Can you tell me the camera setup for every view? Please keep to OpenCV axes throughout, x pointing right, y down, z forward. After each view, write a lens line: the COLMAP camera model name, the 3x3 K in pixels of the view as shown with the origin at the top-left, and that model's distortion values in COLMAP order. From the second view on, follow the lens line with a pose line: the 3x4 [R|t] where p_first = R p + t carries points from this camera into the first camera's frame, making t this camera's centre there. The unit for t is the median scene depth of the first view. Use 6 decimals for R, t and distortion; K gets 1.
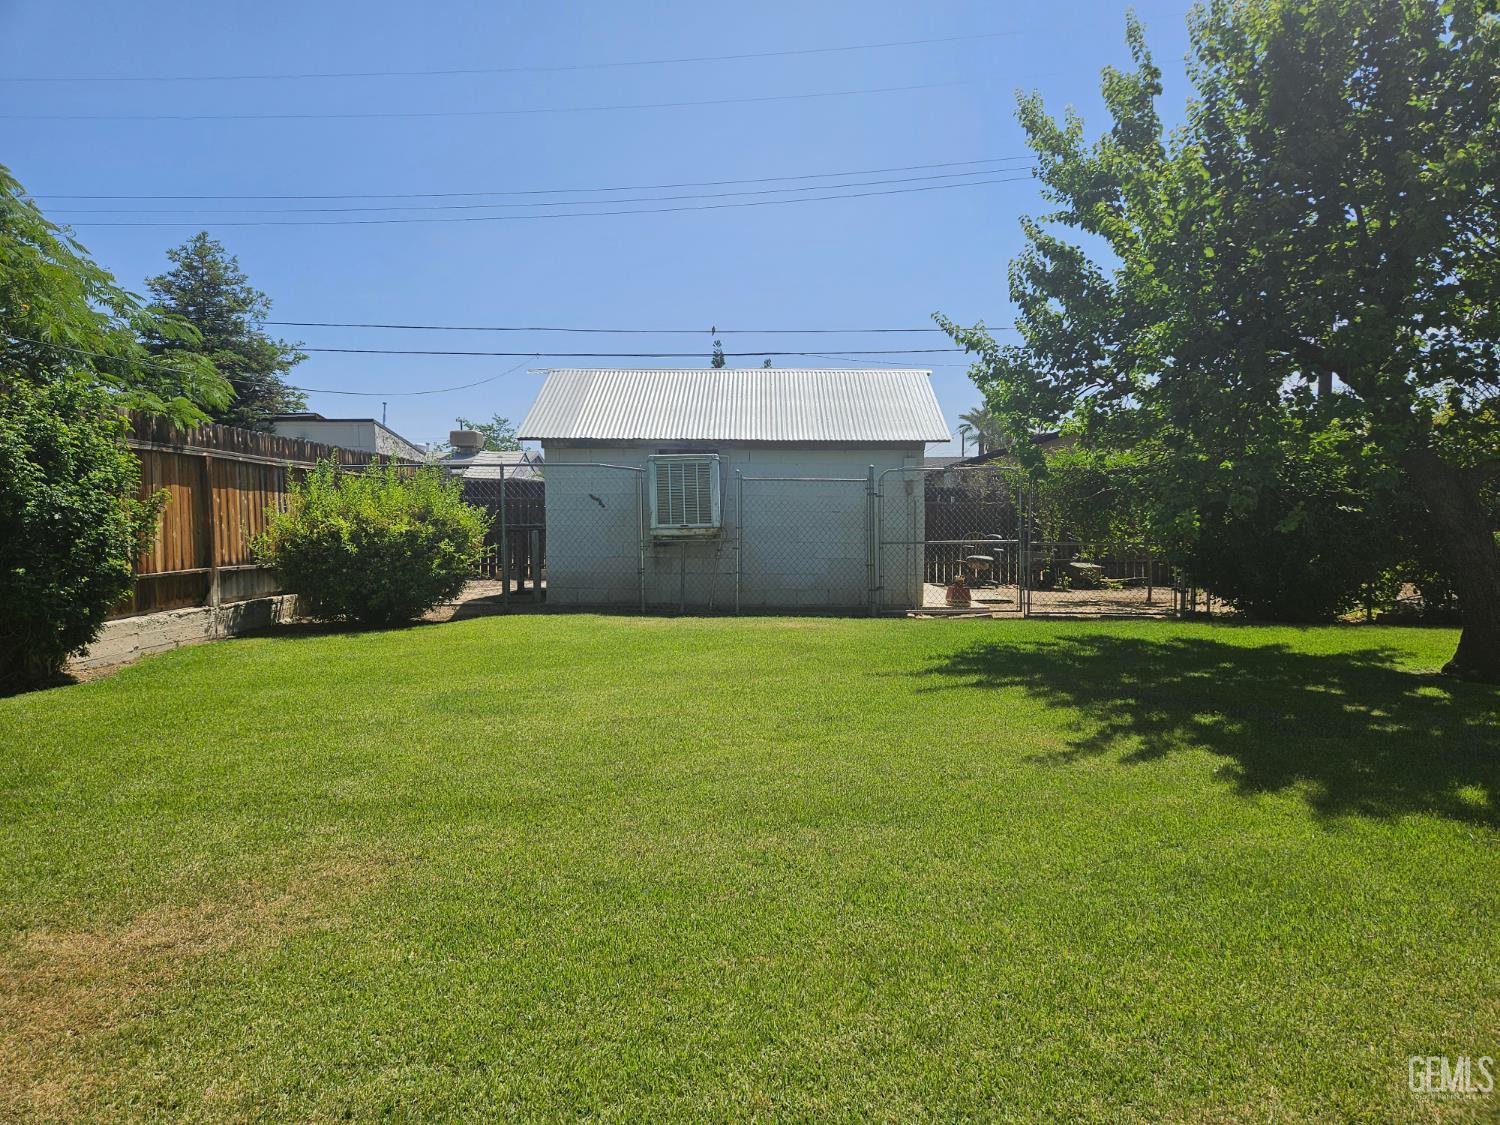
lens RADIAL K [[987.0, 0, 744.7], [0, 987.0, 560.0], [0, 0, 1]] dist [0.072434, -0.064356]
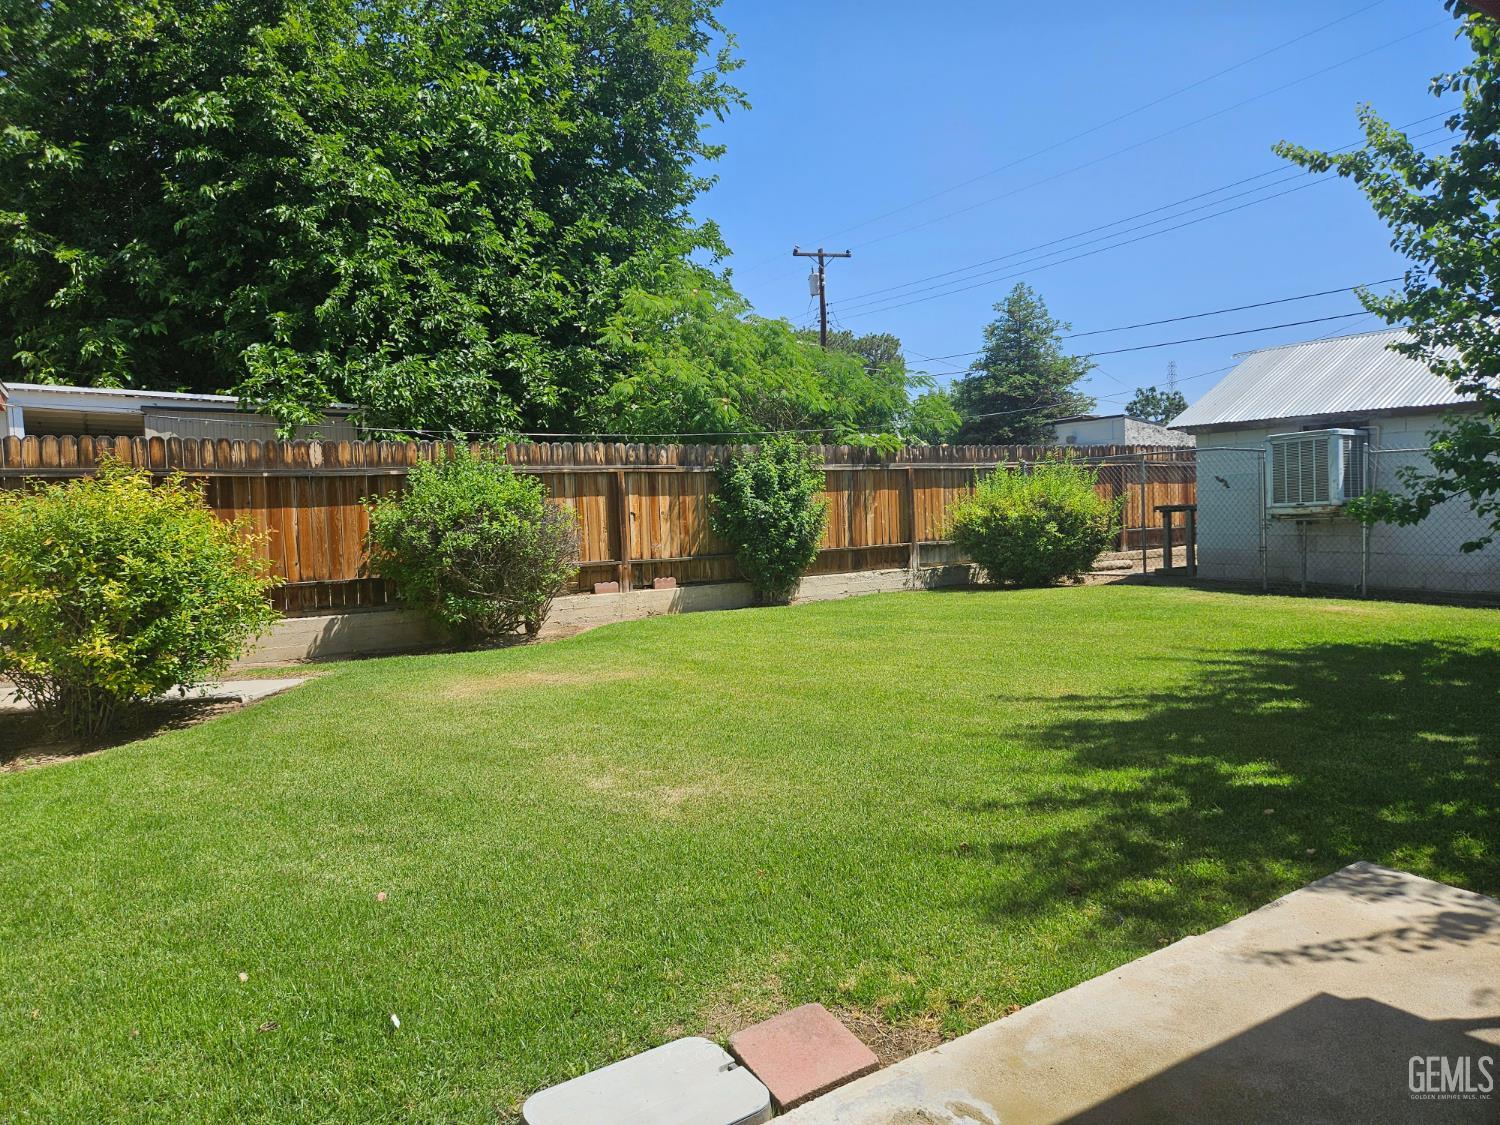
lens RADIAL K [[987.0, 0, 744.7], [0, 987.0, 560.0], [0, 0, 1]] dist [0.072434, -0.064356]
pose [[0.549741, 0.025824, -0.834936, 0.523550], [0.002244, 0.999473, 0.032390, -0.013861], [0.835332, -0.019680, 0.549393, -0.022802]]
